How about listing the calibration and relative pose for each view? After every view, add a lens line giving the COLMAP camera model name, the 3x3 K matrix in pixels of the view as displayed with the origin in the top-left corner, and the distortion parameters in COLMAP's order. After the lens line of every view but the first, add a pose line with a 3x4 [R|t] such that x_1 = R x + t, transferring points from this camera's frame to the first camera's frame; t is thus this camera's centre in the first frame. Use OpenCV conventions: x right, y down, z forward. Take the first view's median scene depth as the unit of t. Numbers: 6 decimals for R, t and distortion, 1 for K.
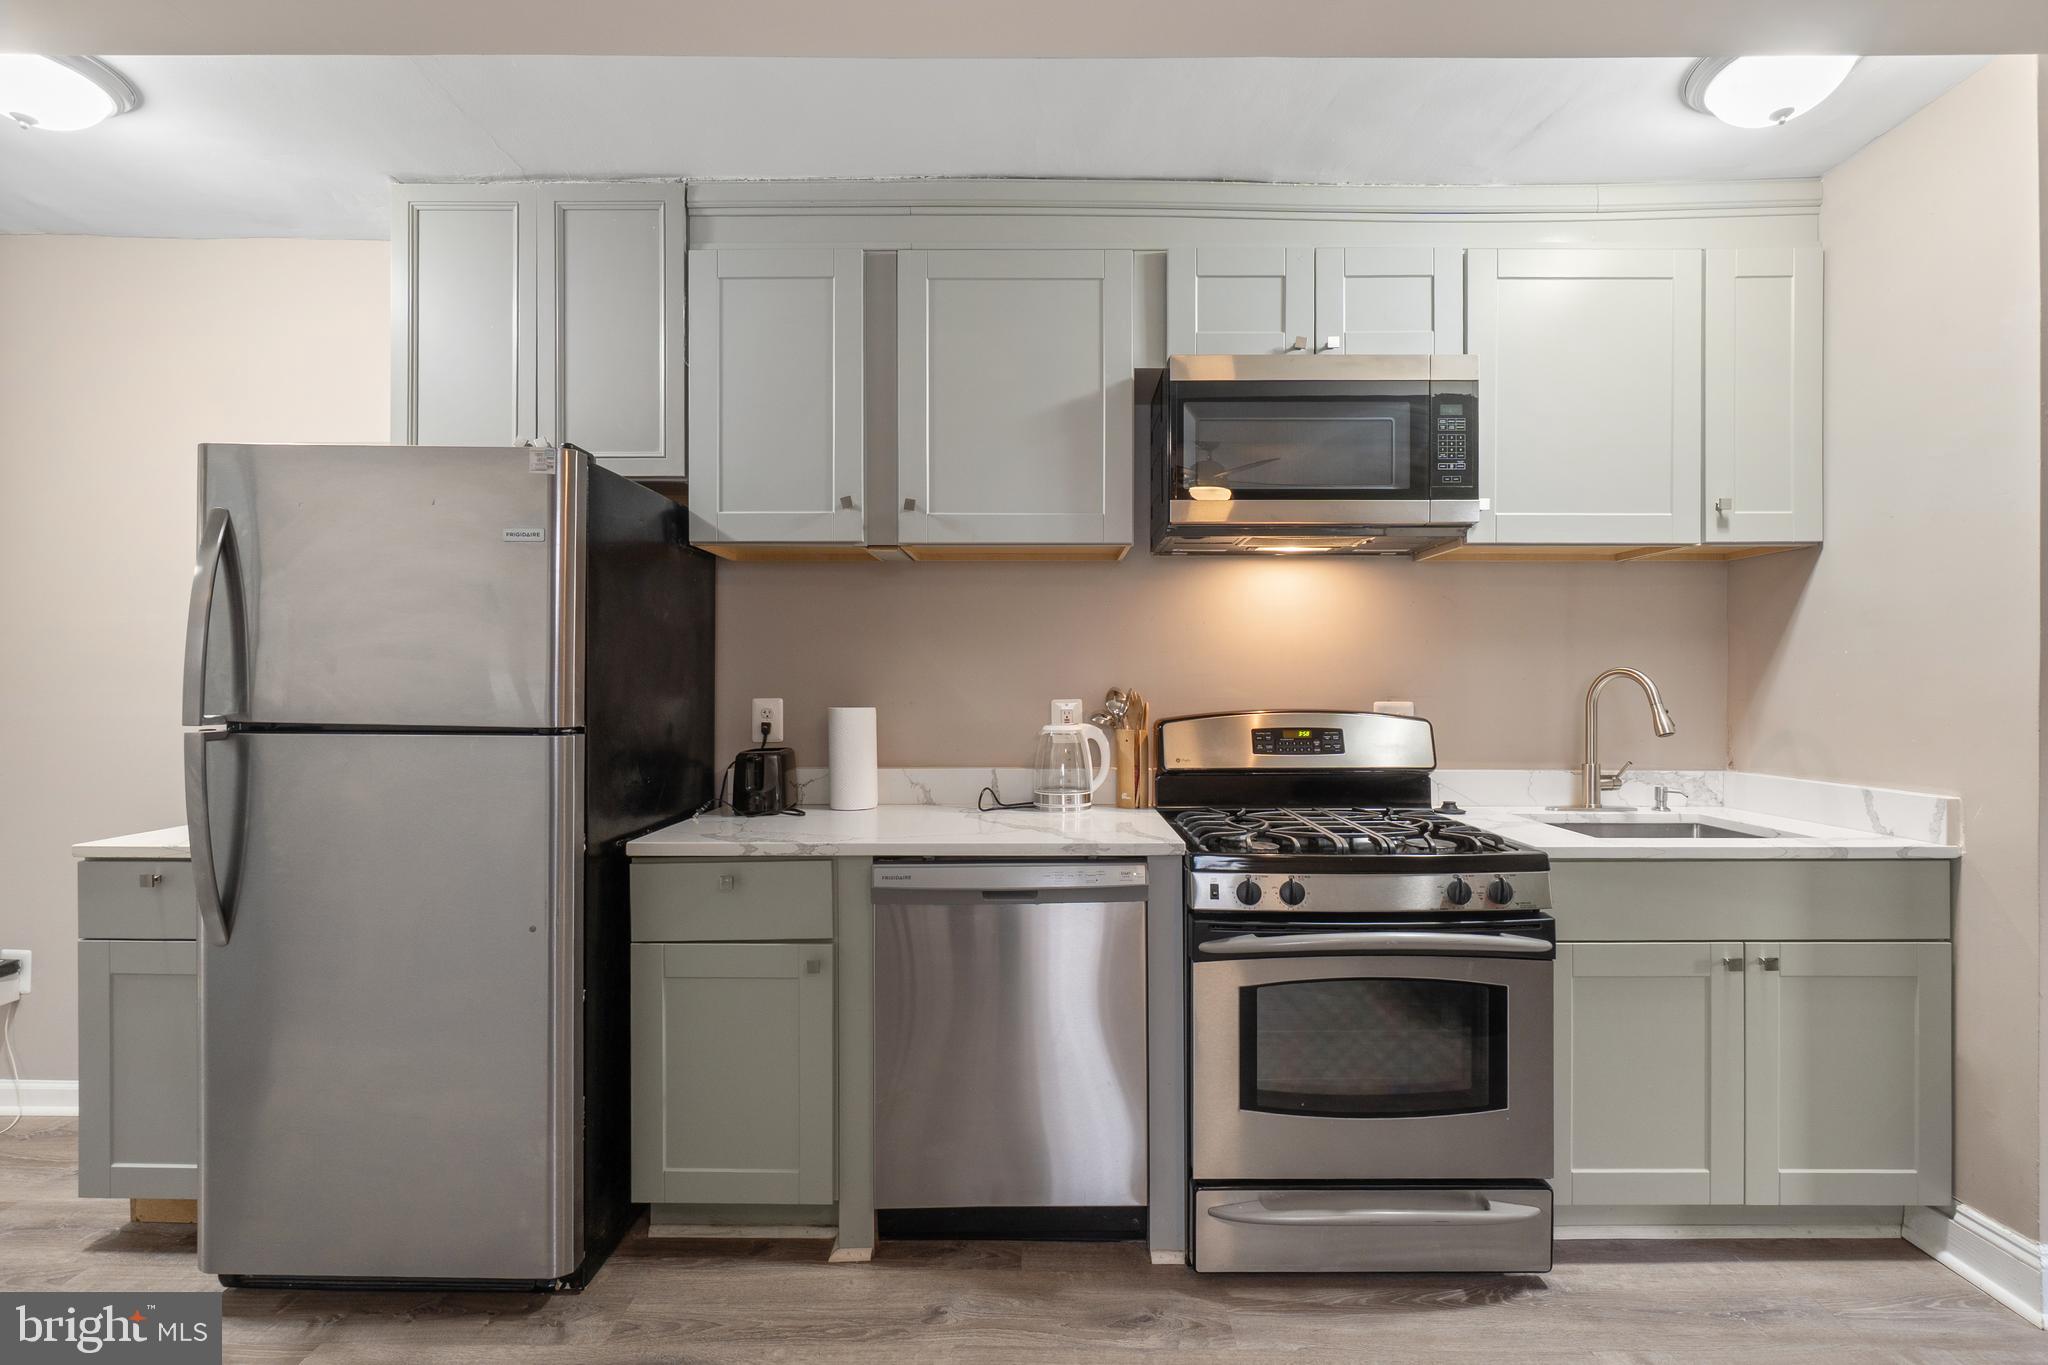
lens RADIAL K [[889.6, 0, 1041.9], [0, 889.6, 686.4], [0, 0, 1]] dist [-0.003336, -0.000271]
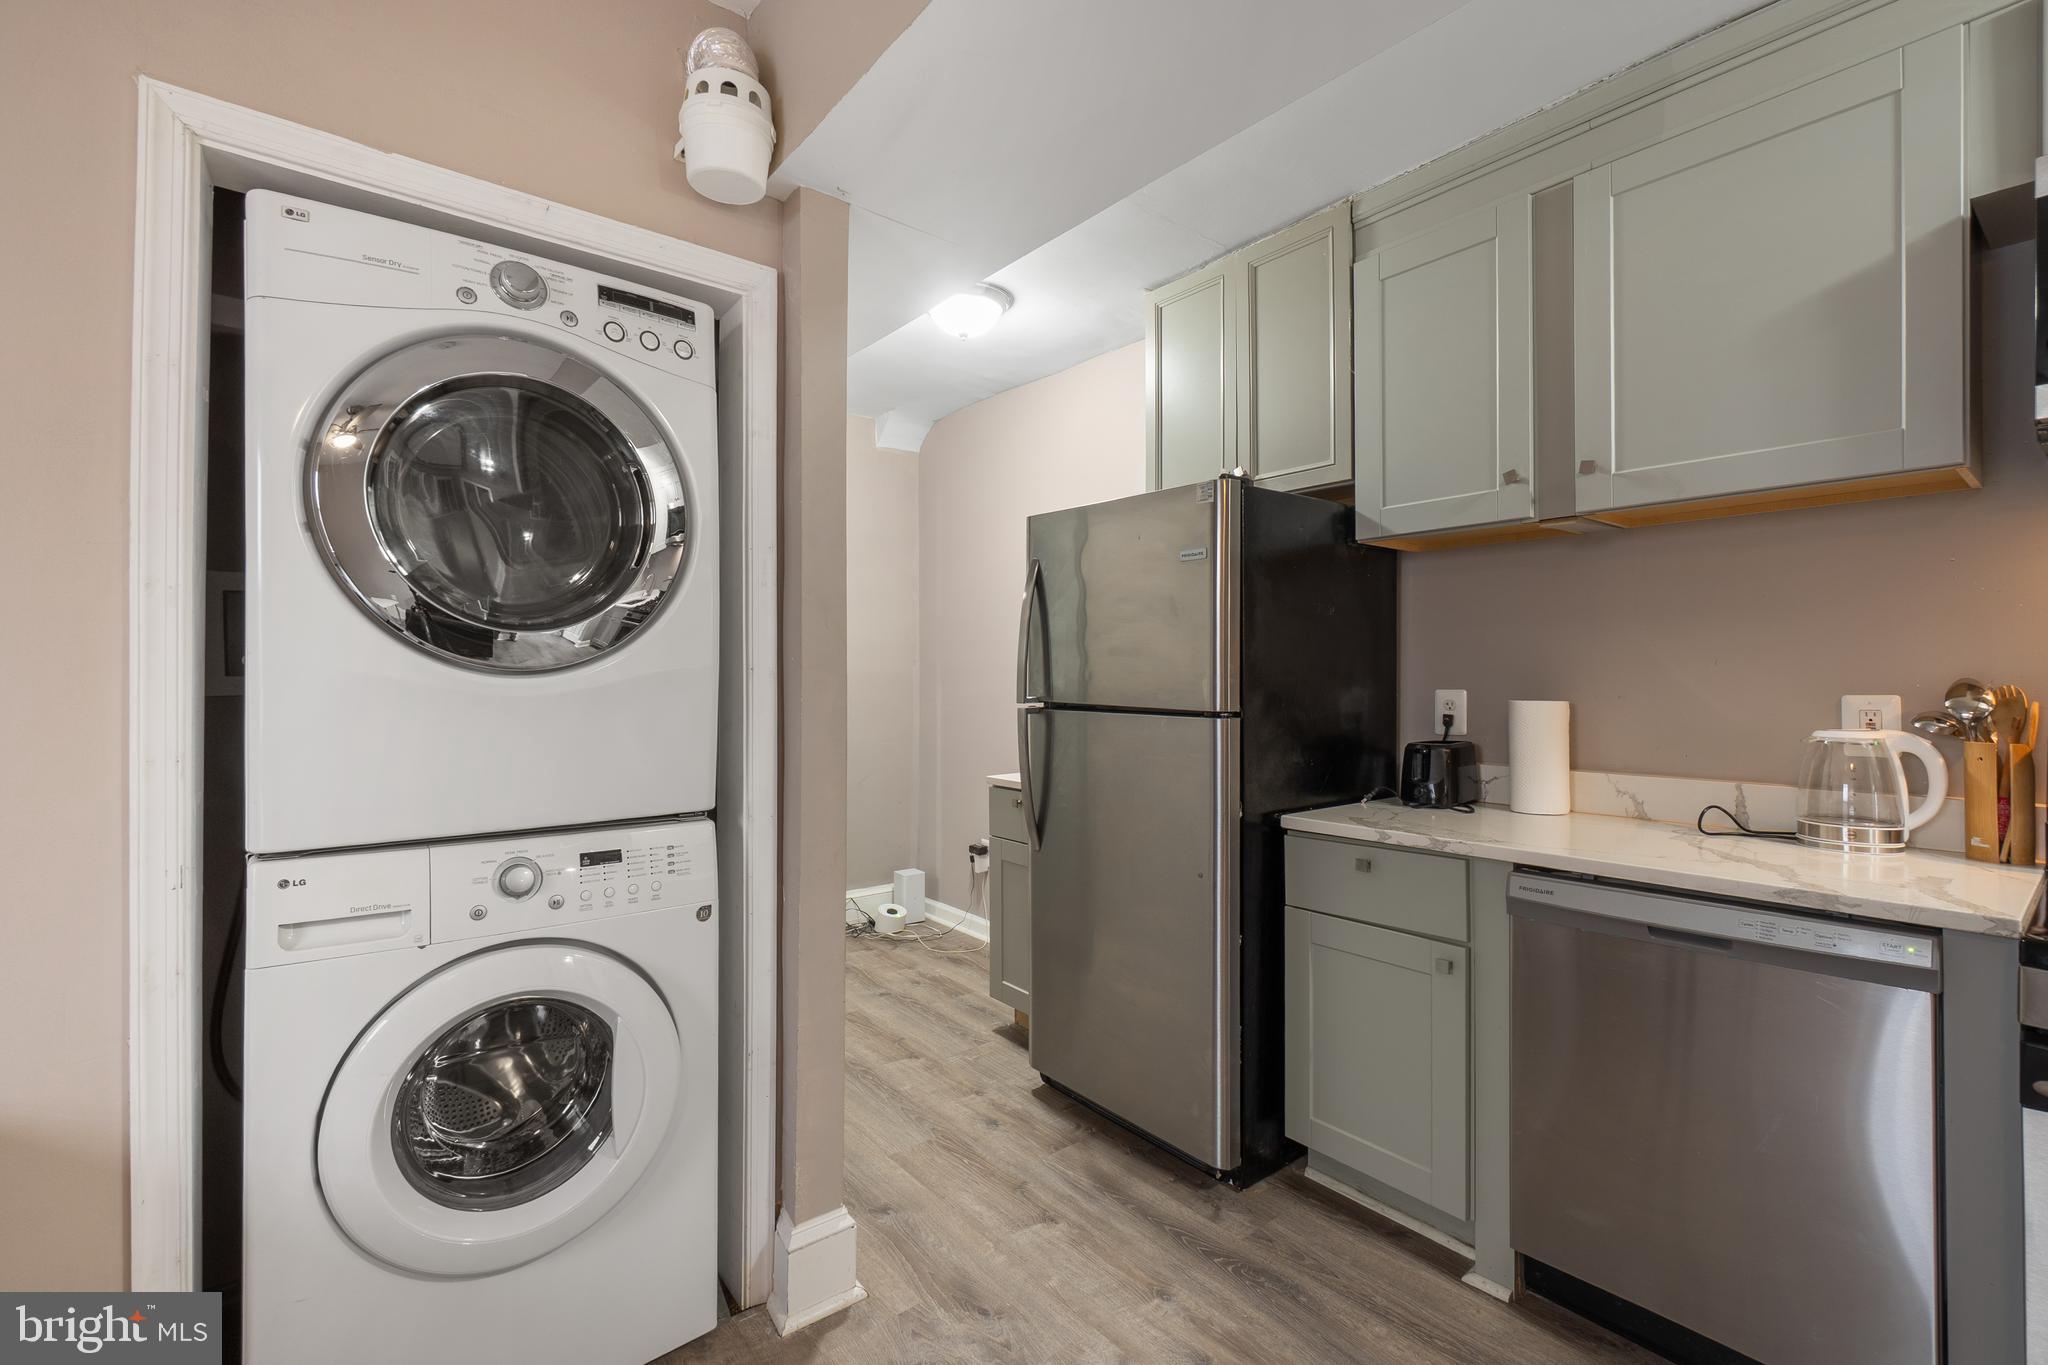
lens RADIAL K [[893.1, 0, 1024.0], [0, 893.1, 682.5], [0, 0, 1]] dist [0.000885, 0.000246]
pose [[0.629030, 0.004038, -0.777370, 0.182665], [-0.000029, 0.999987, 0.005171, 0.000410], [0.777381, -0.003230, 0.629022, 0.028010]]
